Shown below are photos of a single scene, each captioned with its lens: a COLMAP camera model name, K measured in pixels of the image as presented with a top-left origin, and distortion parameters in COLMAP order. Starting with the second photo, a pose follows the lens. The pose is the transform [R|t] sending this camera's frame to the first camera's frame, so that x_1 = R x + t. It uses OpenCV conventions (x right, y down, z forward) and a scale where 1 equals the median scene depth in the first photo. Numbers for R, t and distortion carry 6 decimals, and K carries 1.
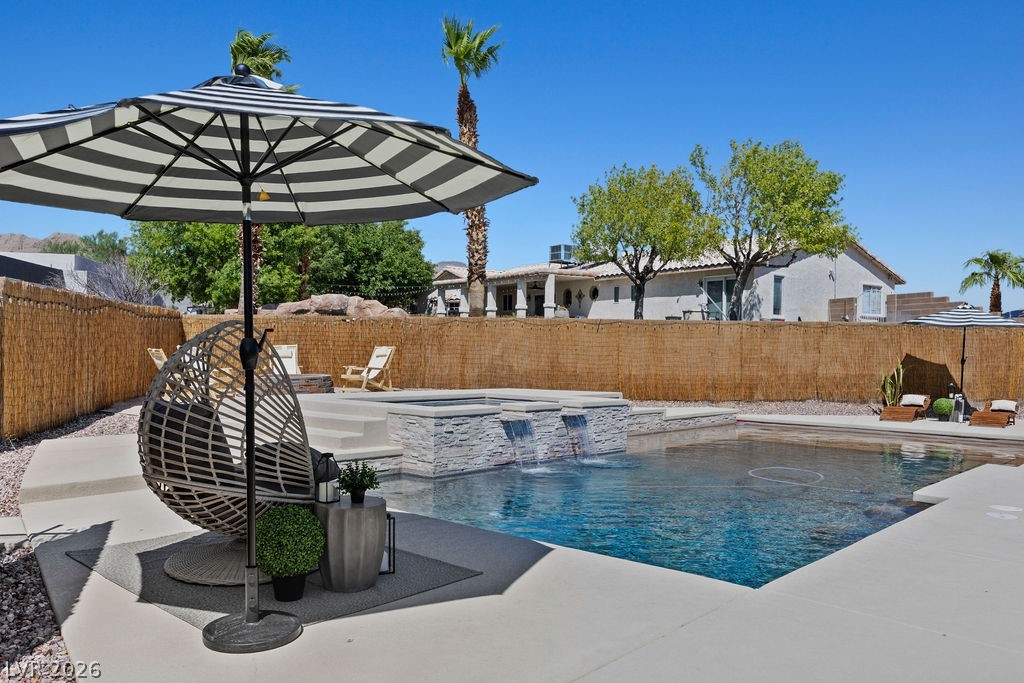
lens RADIAL K [[809.5, 0, 512.0], [0, 809.5, 341.5], [0, 0, 1]] dist [-0.005430, -0.001427]
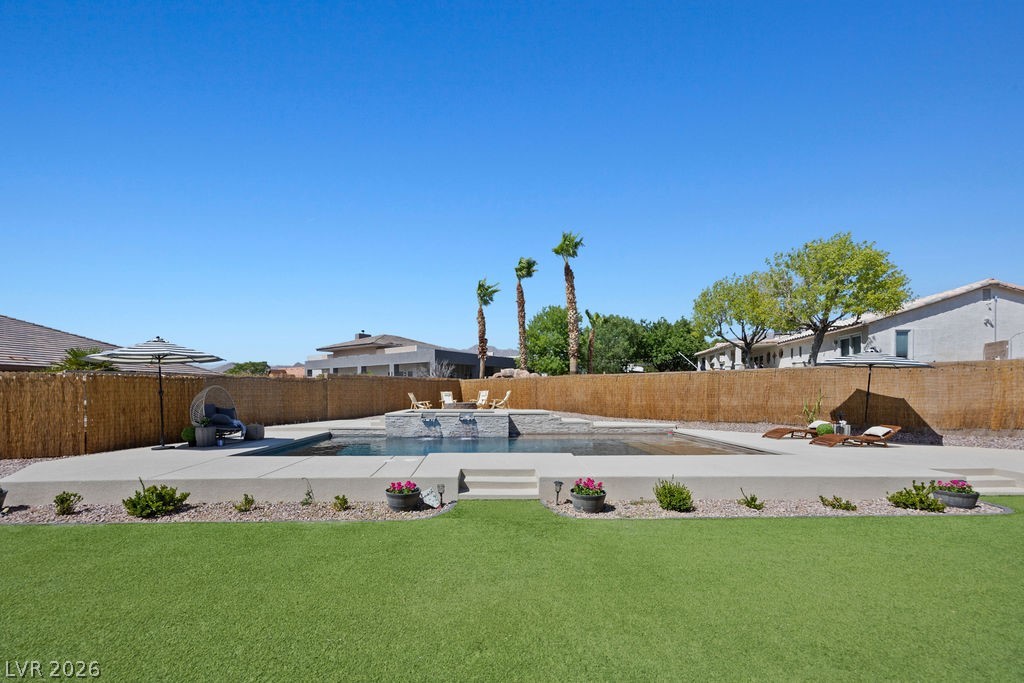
lens RADIAL K [[414.3, 0, 506.1], [0, 414.3, 402.3], [0, 0, 1]] dist [-0.000885, 0.000059]
pose [[0.699728, 0.003741, -0.714399, 0.358394], [0.018294, 0.999565, 0.023153, 0.006376], [0.714175, -0.029269, 0.699355, 0.090747]]
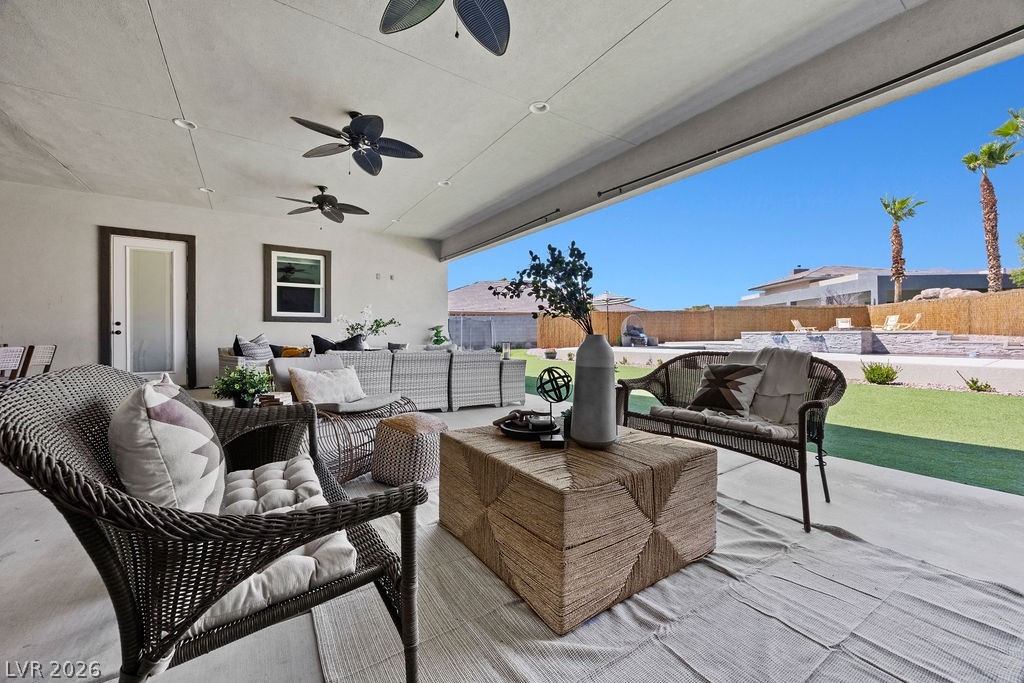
lens RADIAL K [[395.6, 0, 507.5], [0, 395.6, 337.4], [0, 0, 1]] dist [-0.001728, -0.000054]
pose [[-0.245161, -0.008062, -0.969449, 0.567918], [0.013098, 0.999847, -0.011627, 0.034835], [0.969394, -0.015548, -0.245018, 0.122063]]
